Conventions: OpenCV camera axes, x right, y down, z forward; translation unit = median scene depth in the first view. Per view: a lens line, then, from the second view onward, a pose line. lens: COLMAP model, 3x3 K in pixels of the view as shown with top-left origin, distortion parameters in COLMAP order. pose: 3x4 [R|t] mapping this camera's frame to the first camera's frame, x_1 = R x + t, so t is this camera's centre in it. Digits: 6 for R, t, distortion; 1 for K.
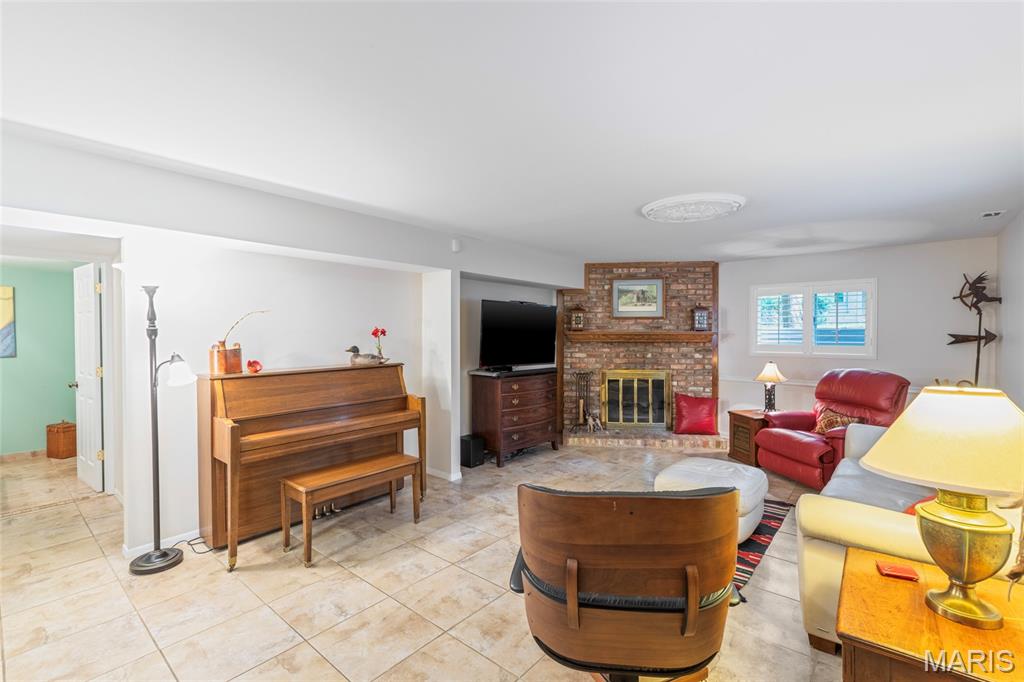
lens RADIAL K [[452.0, 0, 513.7], [0, 452.0, 338.4], [0, 0, 1]] dist [-0.002586, -0.000398]
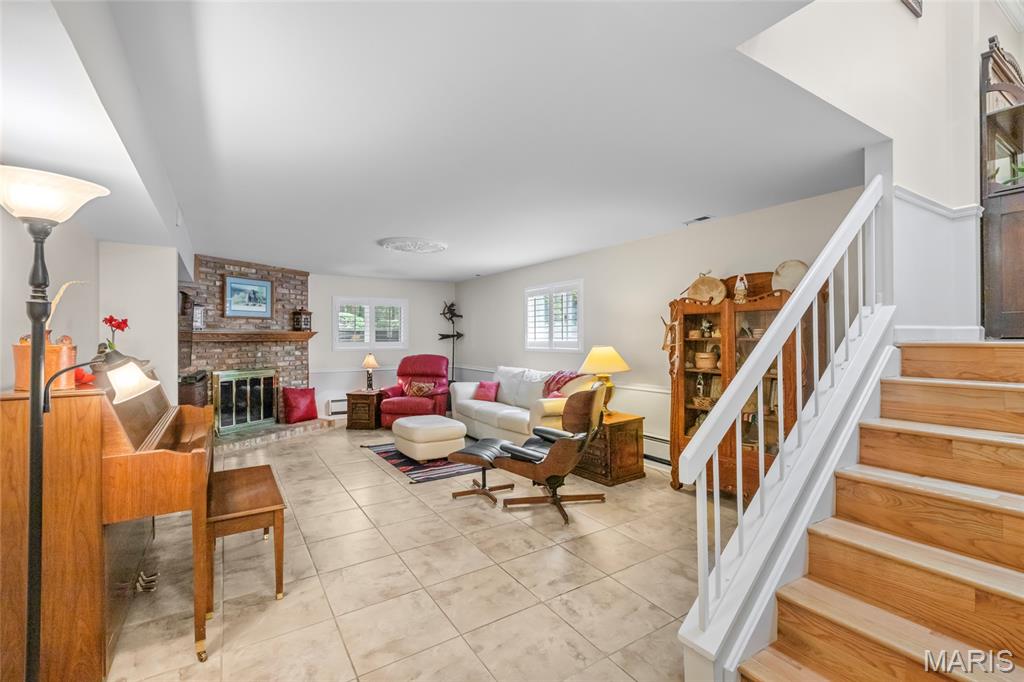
lens RADIAL K [[452.0, 0, 510.0], [0, 452.0, 337.0], [0, 0, 1]] dist [-0.002586, -0.000398]
pose [[0.297217, 0.000938, 0.954810, -0.516566], [0.016702, 0.999841, -0.006181, 0.013884], [-0.954664, 0.017784, 0.297154, 0.150584]]
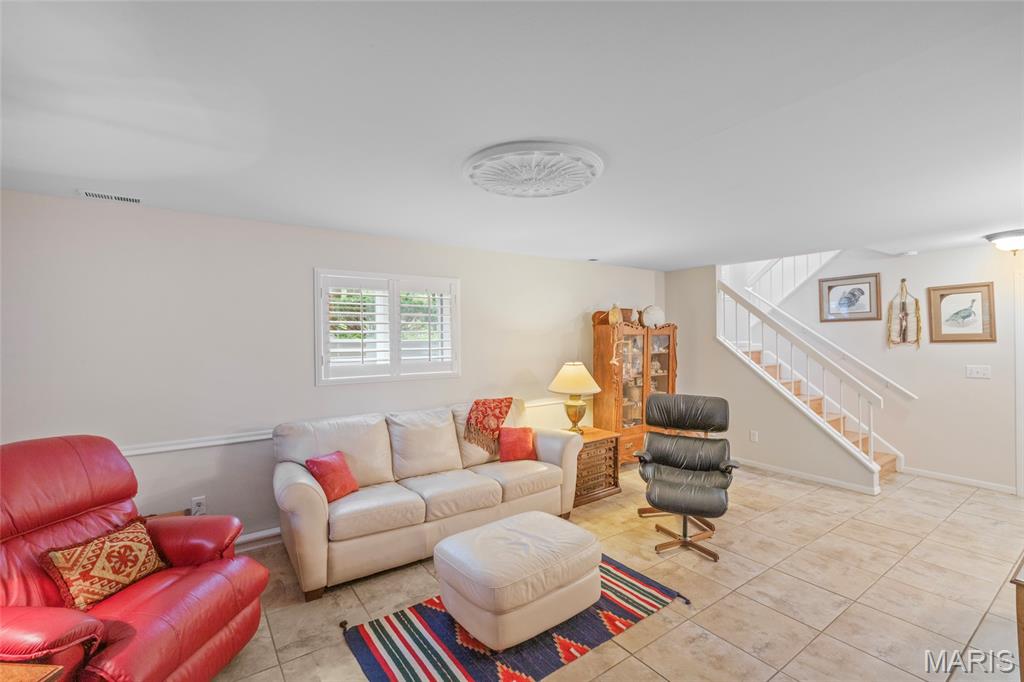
lens RADIAL K [[452.0, 0, 509.4], [0, 452.0, 338.4], [0, 0, 1]] dist [-0.002586, -0.000398]
pose [[-0.968890, 0.006966, 0.247395, 0.145306], [0.010954, 0.999831, 0.014746, -0.025690], [-0.247250, 0.016997, -0.968803, 0.942694]]
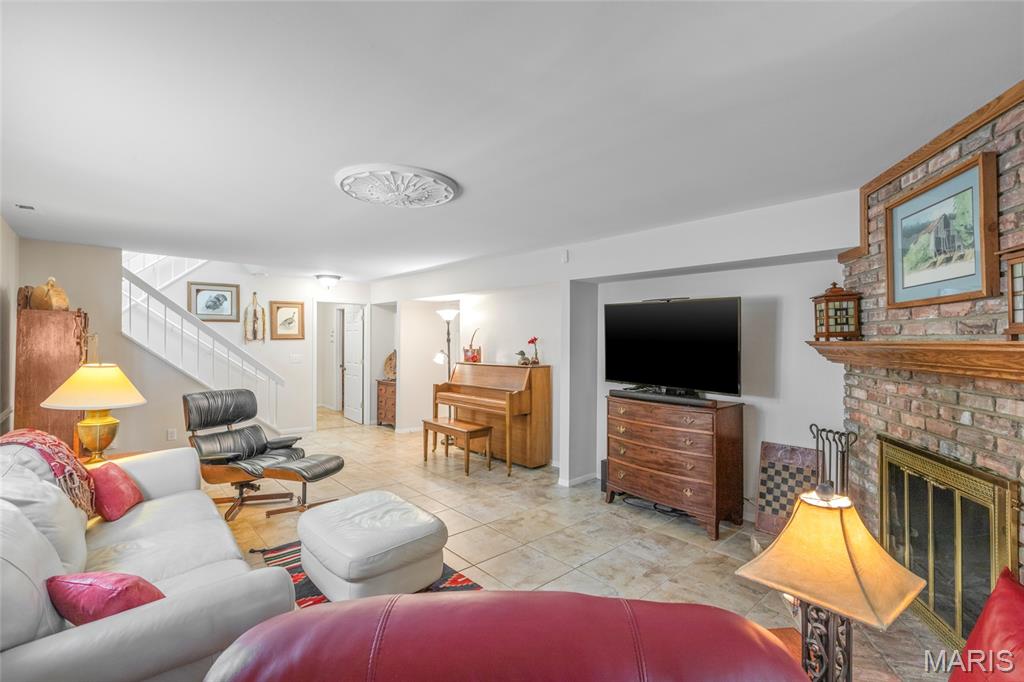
lens RADIAL K [[452.0, 0, 512.1], [0, 452.0, 337.4], [0, 0, 1]] dist [-0.002586, -0.000398]
pose [[-0.126095, -0.007088, -0.991993, 0.655832], [-0.018467, 0.999818, -0.004797, -0.010748], [0.991846, 0.017714, -0.126203, 0.733994]]
